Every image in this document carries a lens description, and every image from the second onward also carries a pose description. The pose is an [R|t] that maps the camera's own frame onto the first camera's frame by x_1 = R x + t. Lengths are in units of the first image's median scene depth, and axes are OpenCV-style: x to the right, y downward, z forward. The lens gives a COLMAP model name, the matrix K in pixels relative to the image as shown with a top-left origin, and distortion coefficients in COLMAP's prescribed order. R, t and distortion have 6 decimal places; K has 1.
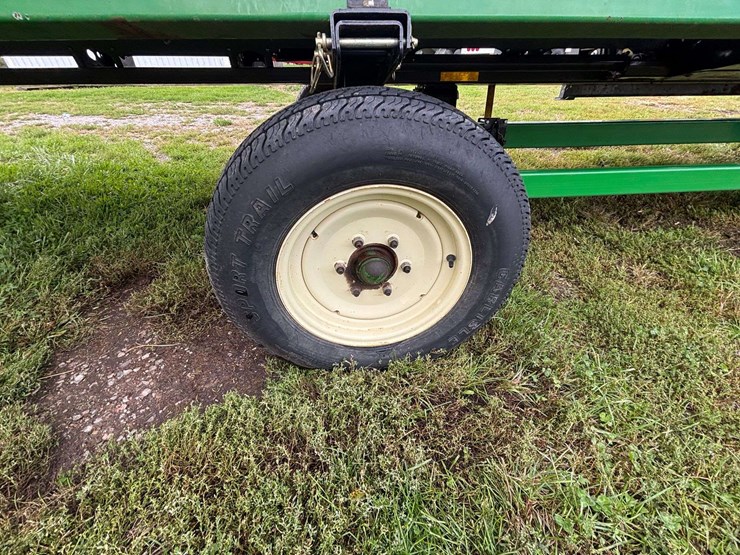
lens RADIAL K [[299.8, 0, 369.2], [0, 299.8, 275.6], [0, 0, 1]] dist [0.000755, -0.000429]
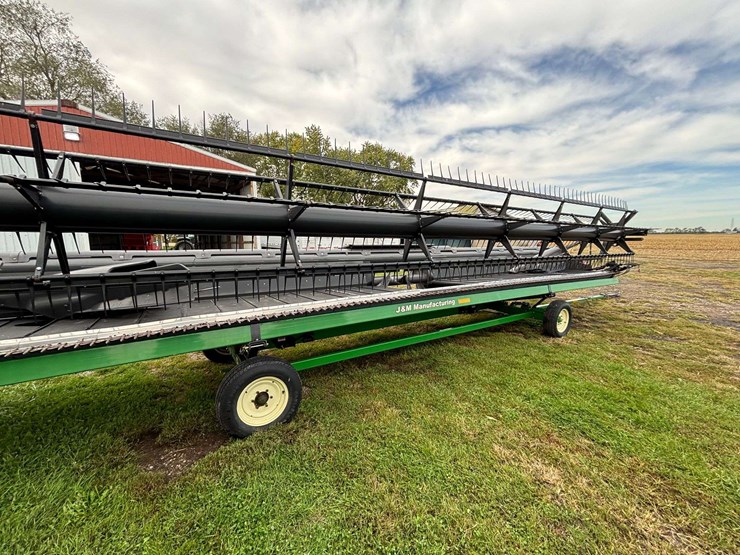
lens RADIAL K [[299.8, 0, 369.2], [0, 299.8, 275.6], [0, 0, 1]] dist [0.000755, -0.000429]
pose [[0.898173, -0.046561, 0.437170, -0.353048], [0.253484, 0.867298, -0.428416, 0.584781], [-0.359209, 0.495607, 0.790786, -3.211809]]
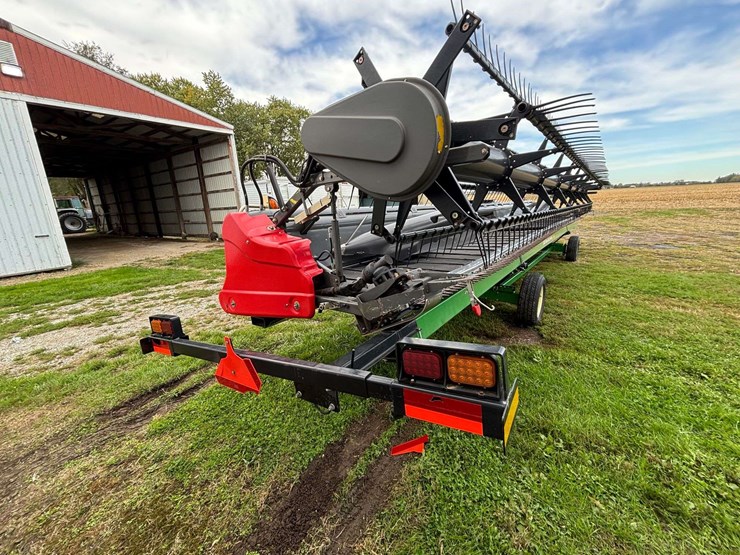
lens RADIAL K [[298.3, 0, 369.6], [0, 298.3, 278.6], [0, 0, 1]] dist [-0.001468, -0.000171]
pose [[0.706485, -0.192191, 0.681133, -5.898903], [0.438953, 0.873937, -0.208698, -0.588188], [-0.555157, 0.446427, 0.701786, -1.367827]]
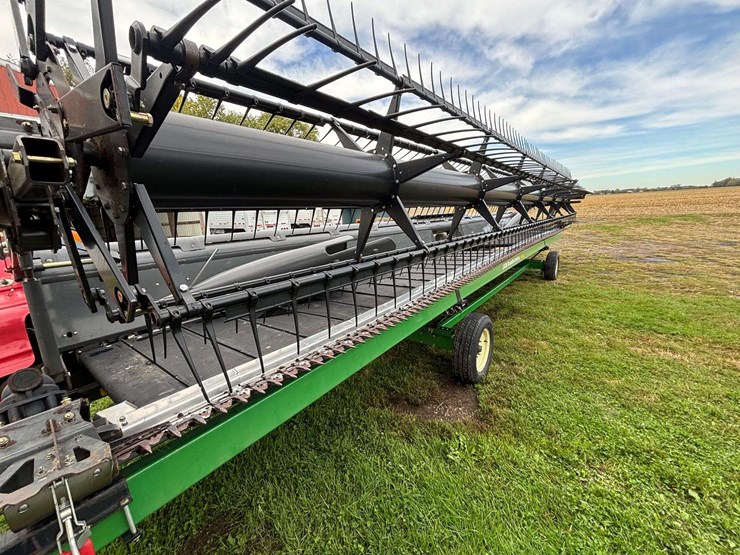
lens RADIAL K [[296.4, 0, 371.0], [0, 296.4, 280.1], [0, 0, 1]] dist [-0.000613, -0.000283]
pose [[0.704511, -0.187628, 0.684441, -3.834956], [0.449847, 0.863988, -0.226190, -0.621078], [-0.548909, 0.467247, 0.693094, -1.585453]]
